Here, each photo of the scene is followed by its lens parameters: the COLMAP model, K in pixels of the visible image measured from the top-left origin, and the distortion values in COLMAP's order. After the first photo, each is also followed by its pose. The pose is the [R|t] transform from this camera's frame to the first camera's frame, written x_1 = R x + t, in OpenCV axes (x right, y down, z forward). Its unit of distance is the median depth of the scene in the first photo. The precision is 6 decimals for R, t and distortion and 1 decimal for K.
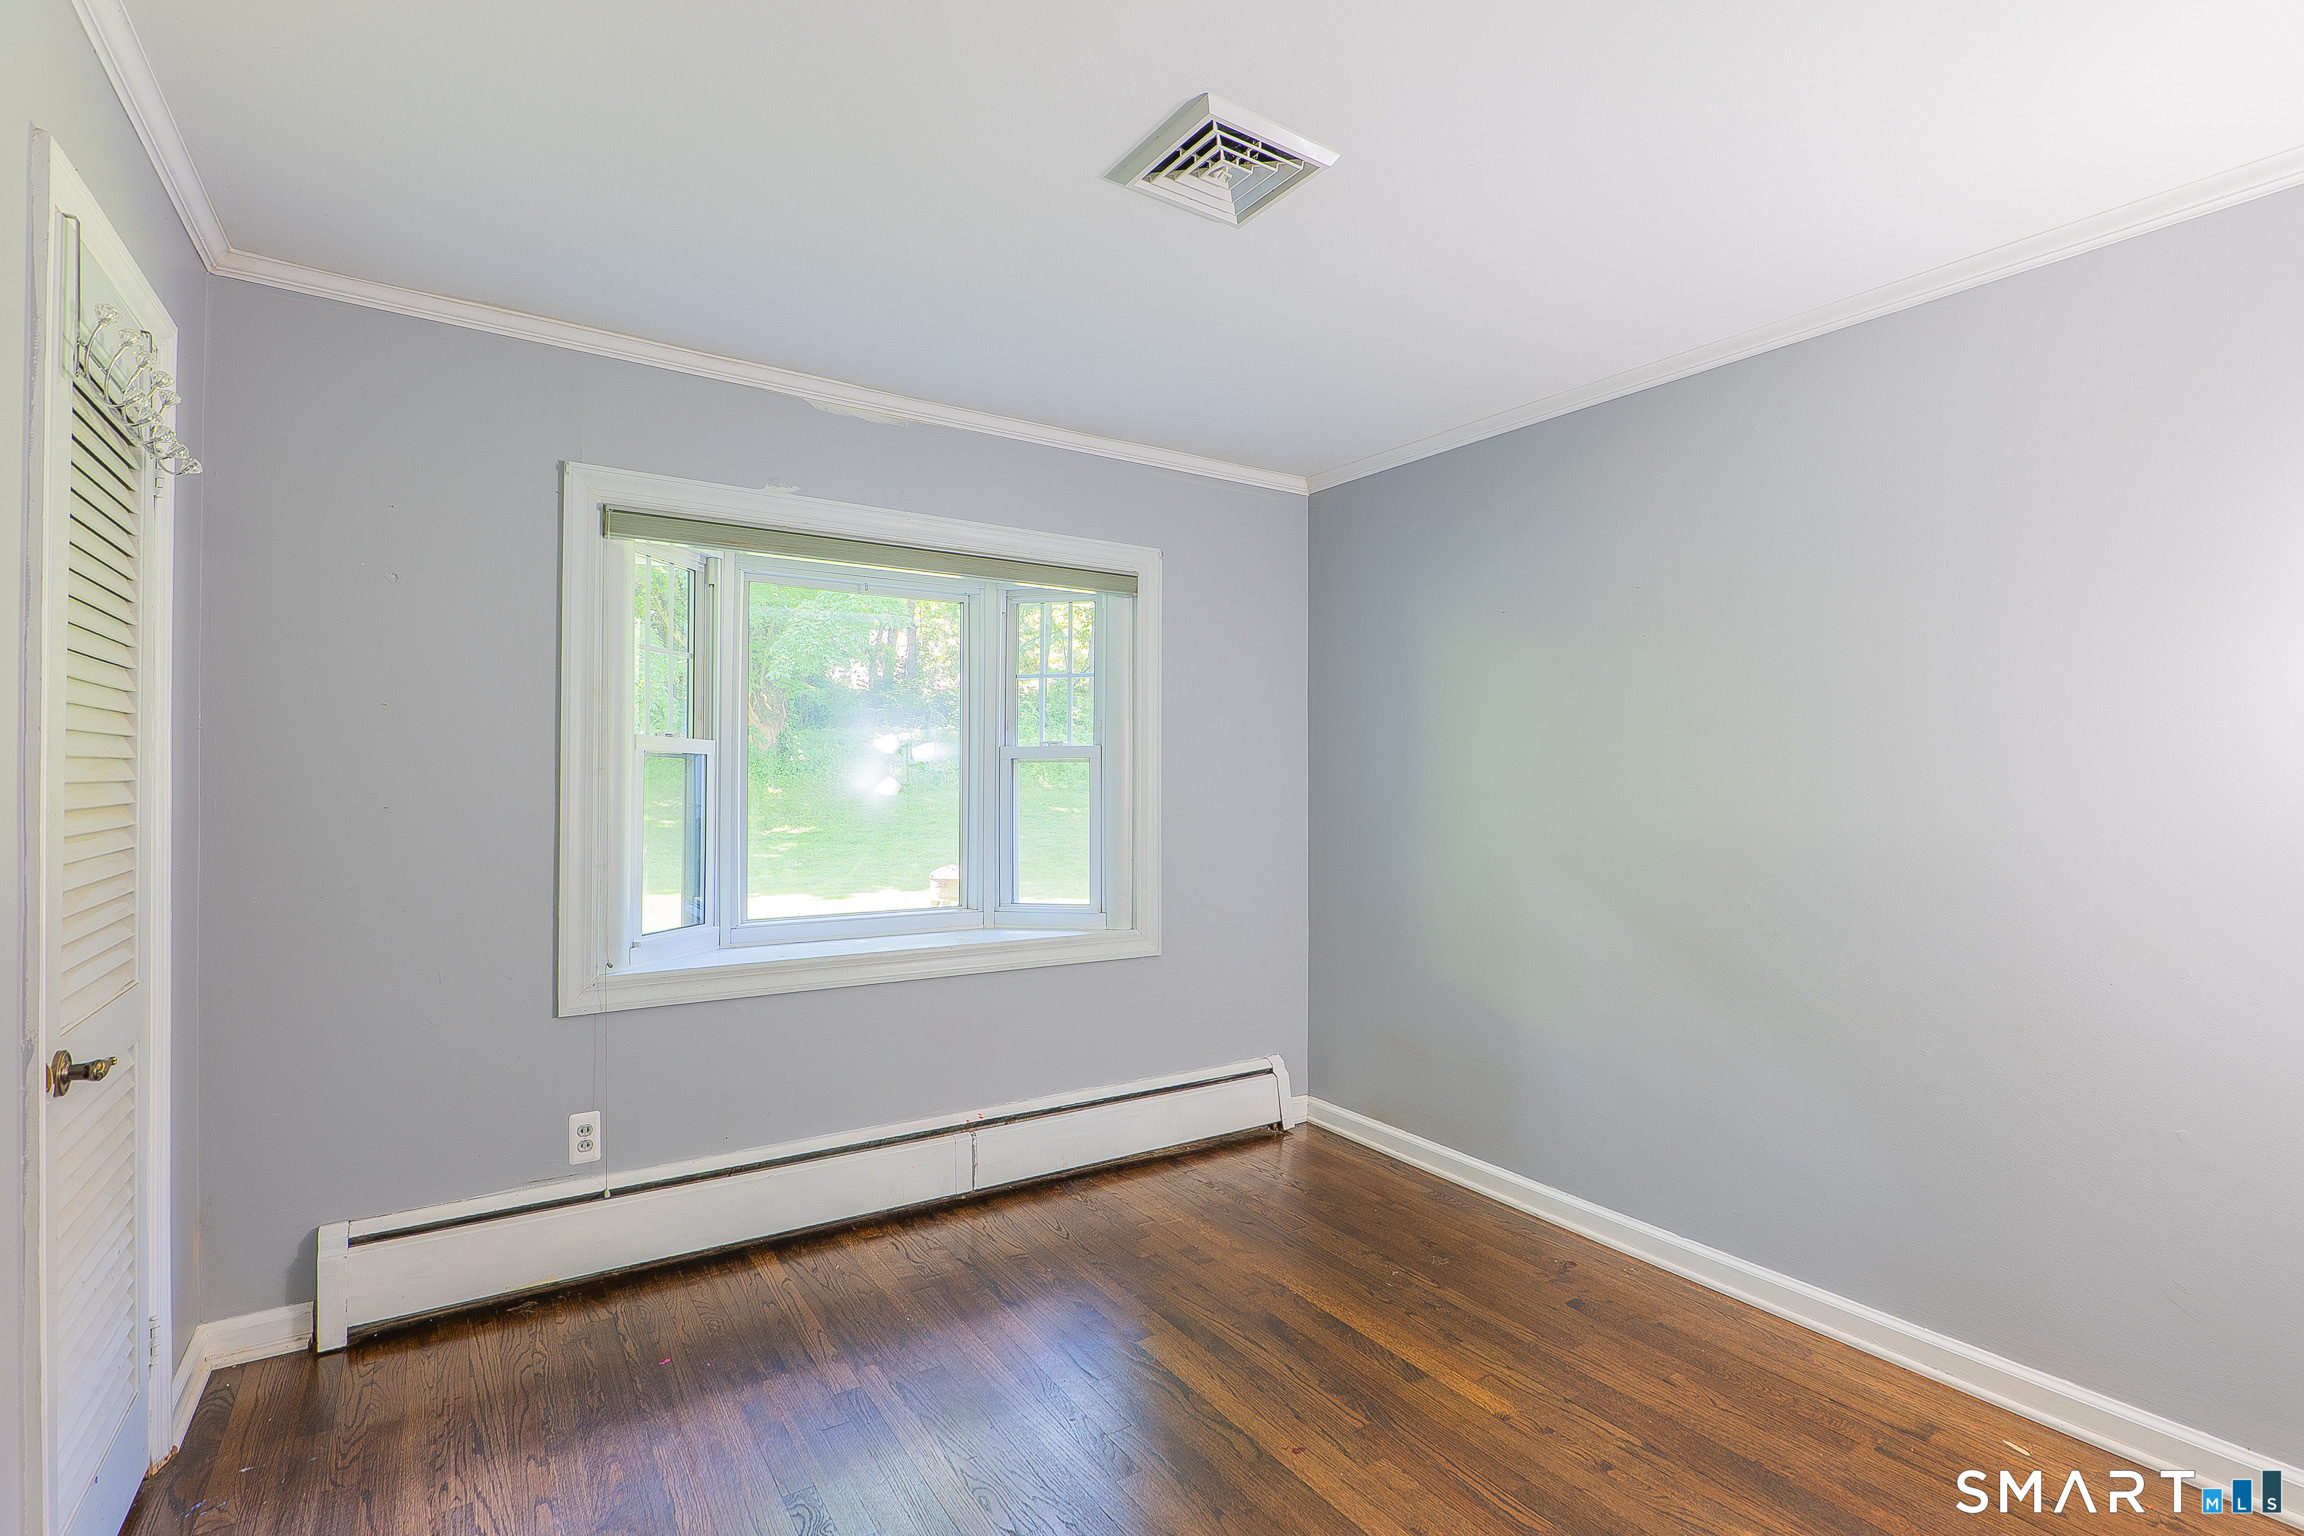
lens RADIAL K [[1072.8, 0, 1164.8], [0, 1072.8, 758.1], [0, 0, 1]] dist [-0.012921, 0.006171]
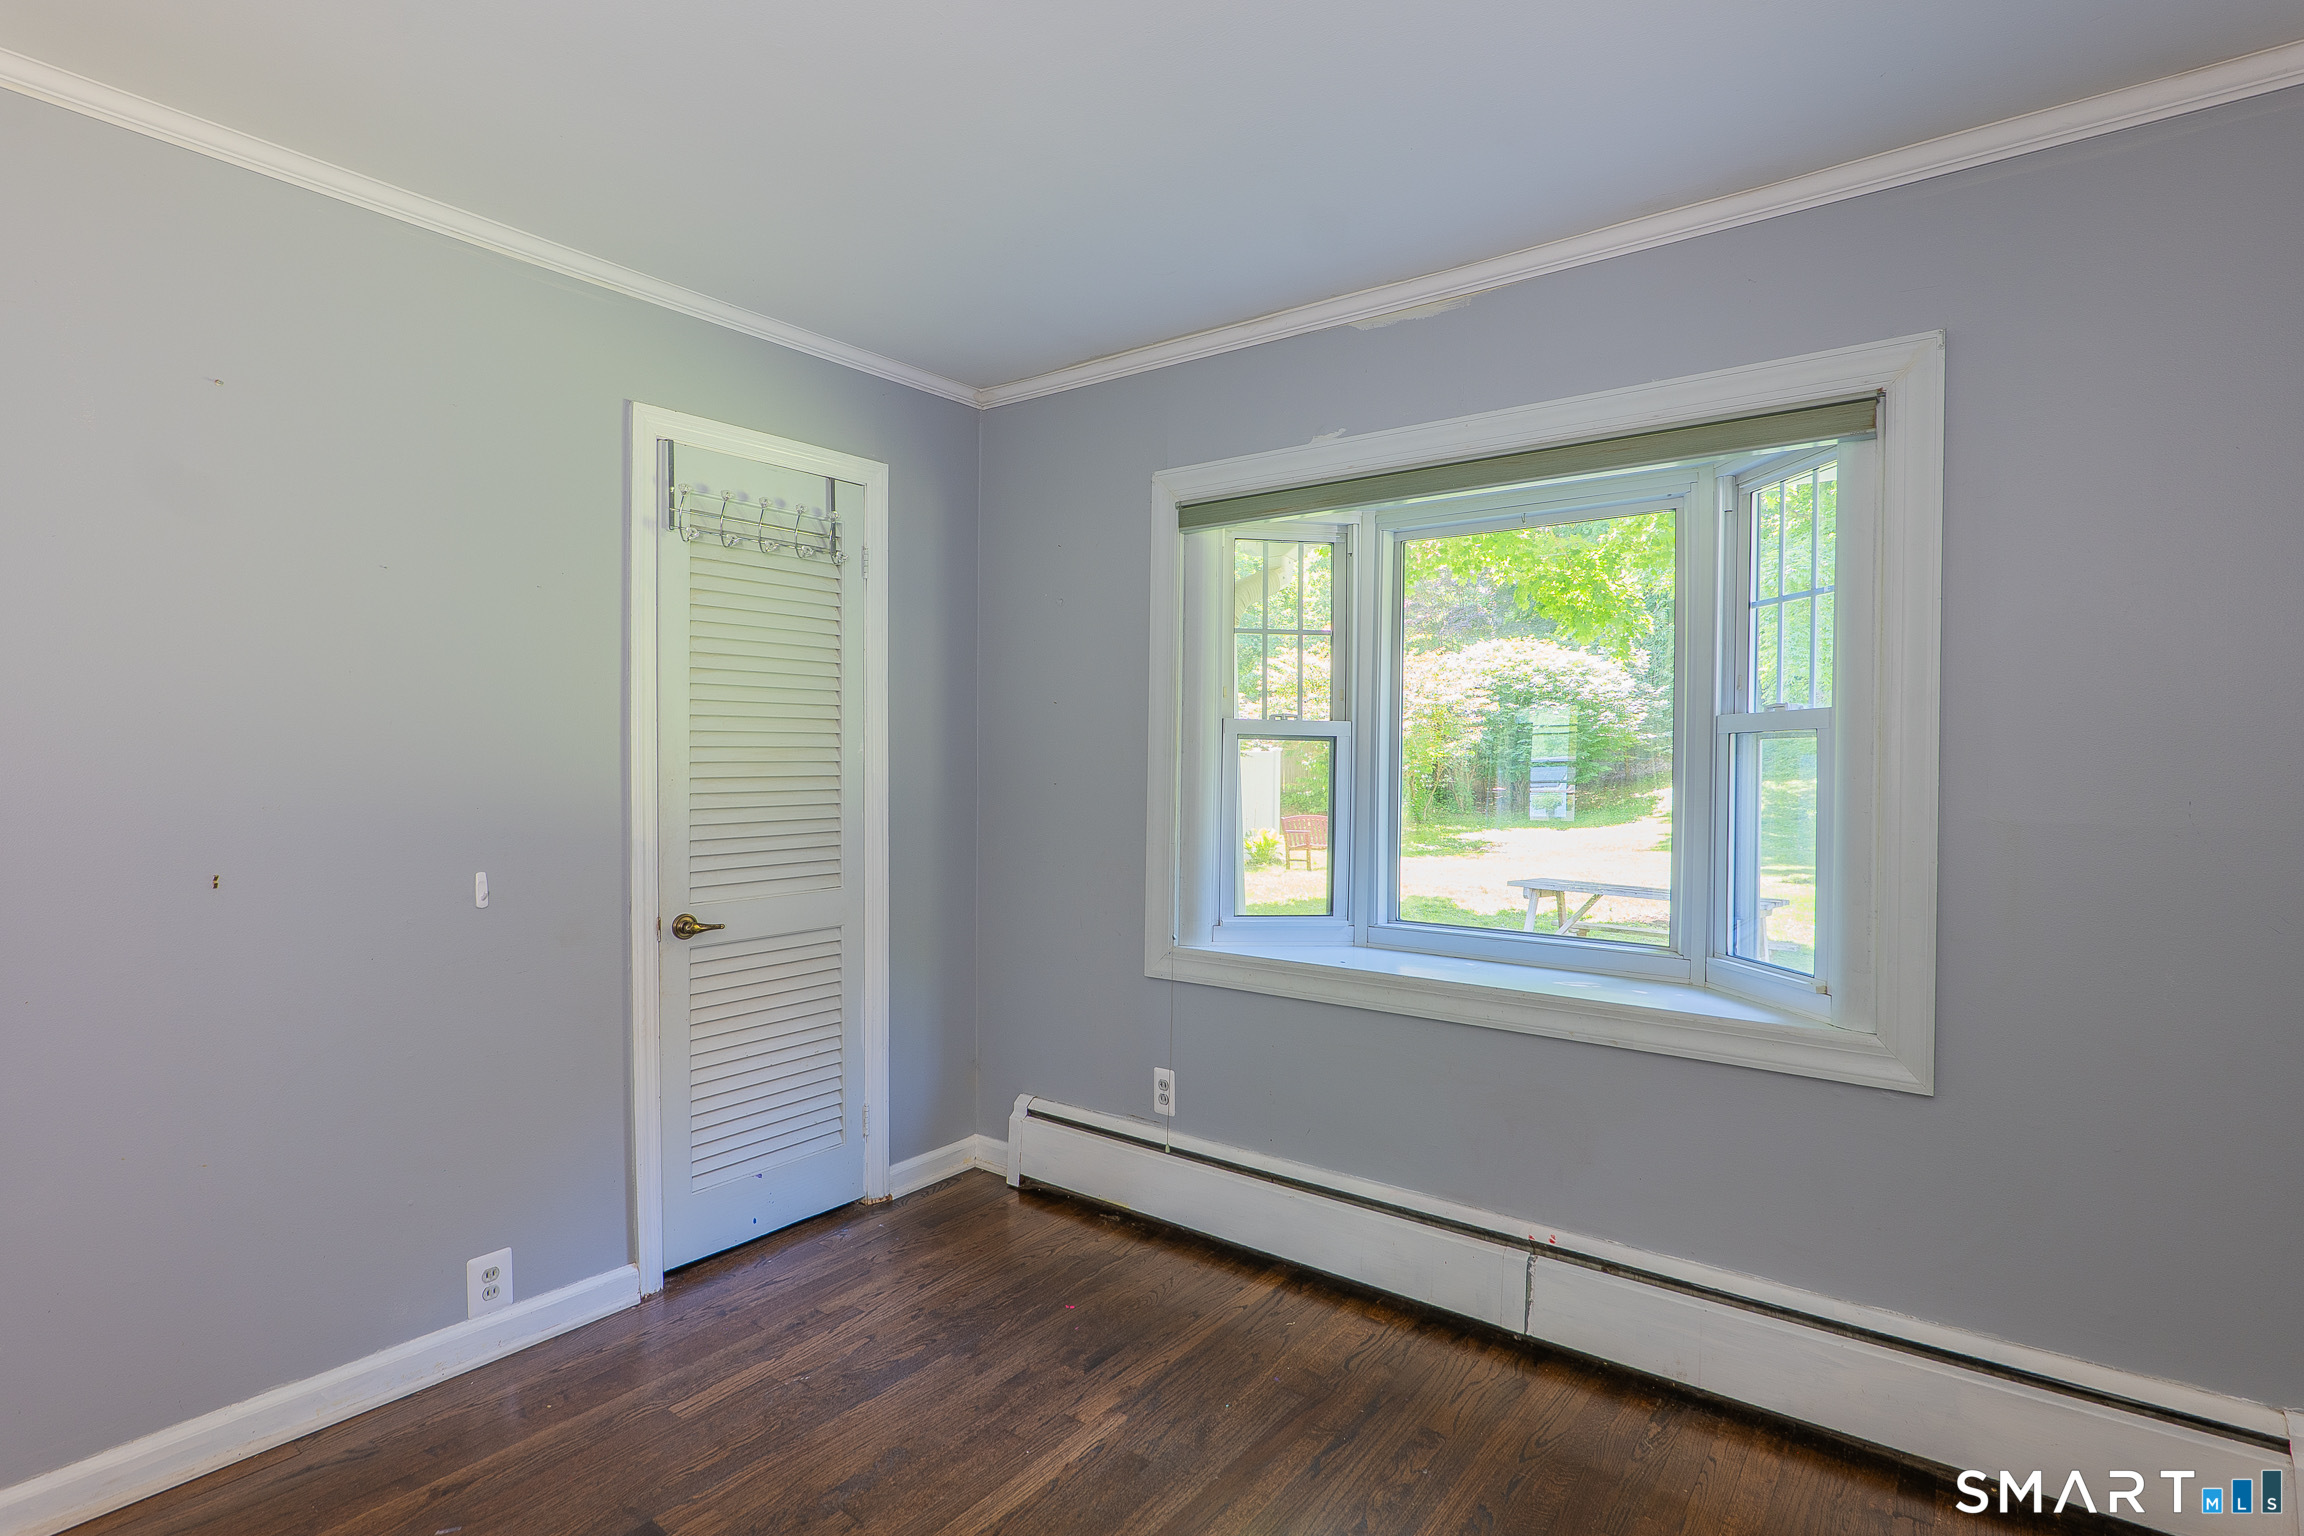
lens RADIAL K [[1122.3, 0, 1150.4], [0, 1122.3, 763.4], [0, 0, 1]] dist [-0.025672, -0.000684]
pose [[0.321059, 0.003540, -0.947053, 0.445277], [0.016143, 0.999827, 0.009210, 0.008717], [0.946922, -0.018246, 0.320946, 0.525688]]
